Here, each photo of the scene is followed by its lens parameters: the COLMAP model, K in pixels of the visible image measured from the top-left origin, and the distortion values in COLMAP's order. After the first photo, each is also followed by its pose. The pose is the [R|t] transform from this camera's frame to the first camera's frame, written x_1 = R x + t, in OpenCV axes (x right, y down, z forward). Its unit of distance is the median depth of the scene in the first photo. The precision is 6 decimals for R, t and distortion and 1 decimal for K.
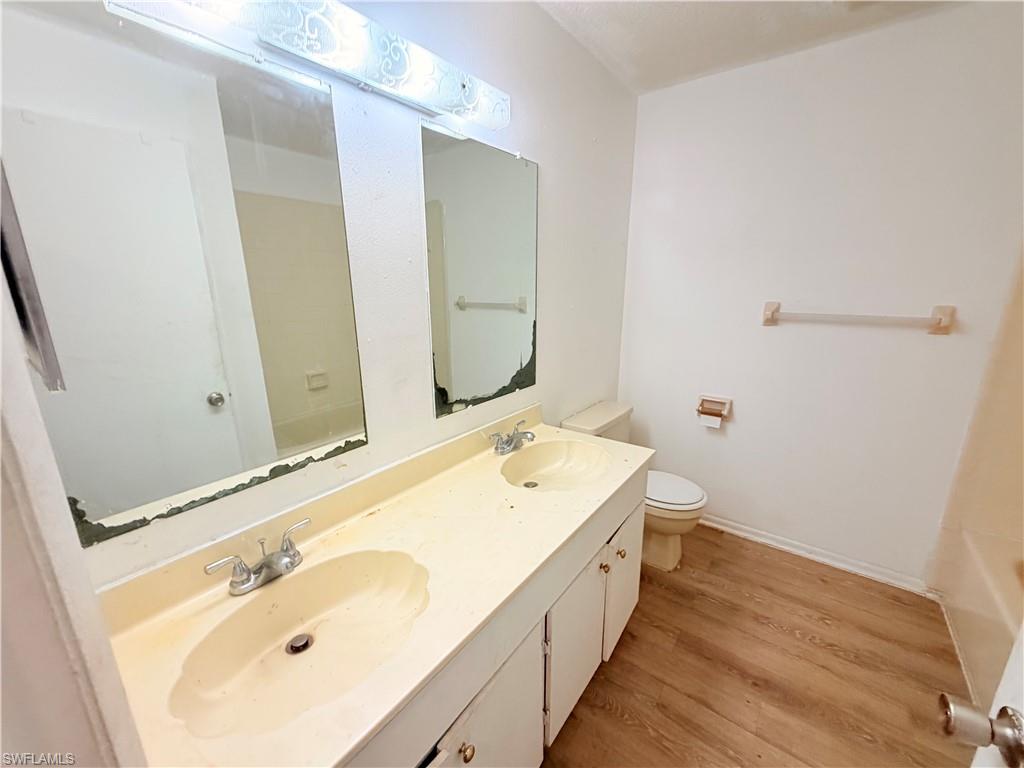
lens RADIAL K [[408.8, 0, 511.4], [0, 408.8, 384.4], [0, 0, 1]] dist [-0.000967, 0.000716]
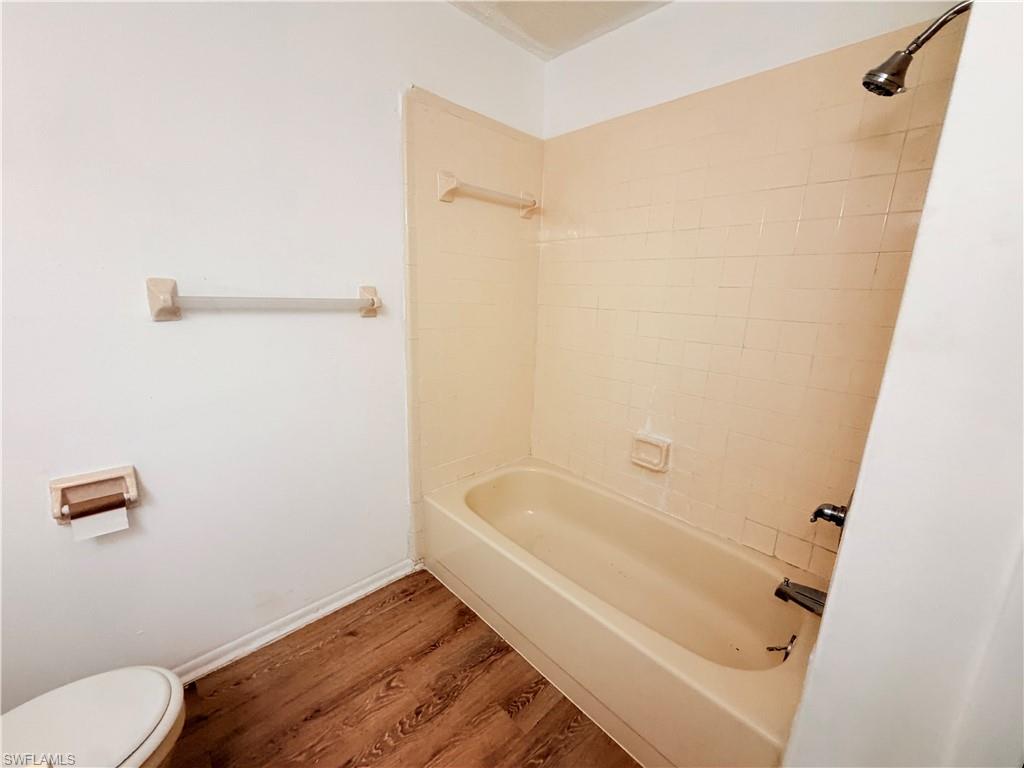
lens RADIAL K [[408.8, 0, 511.3], [0, 408.8, 382.7], [0, 0, 1]] dist [-0.000967, 0.000716]
pose [[0.156556, -0.205214, 0.966114, 0.140196], [0.208627, 0.962976, 0.170740, -0.059150], [-0.965383, 0.174827, 0.193573, 0.446504]]
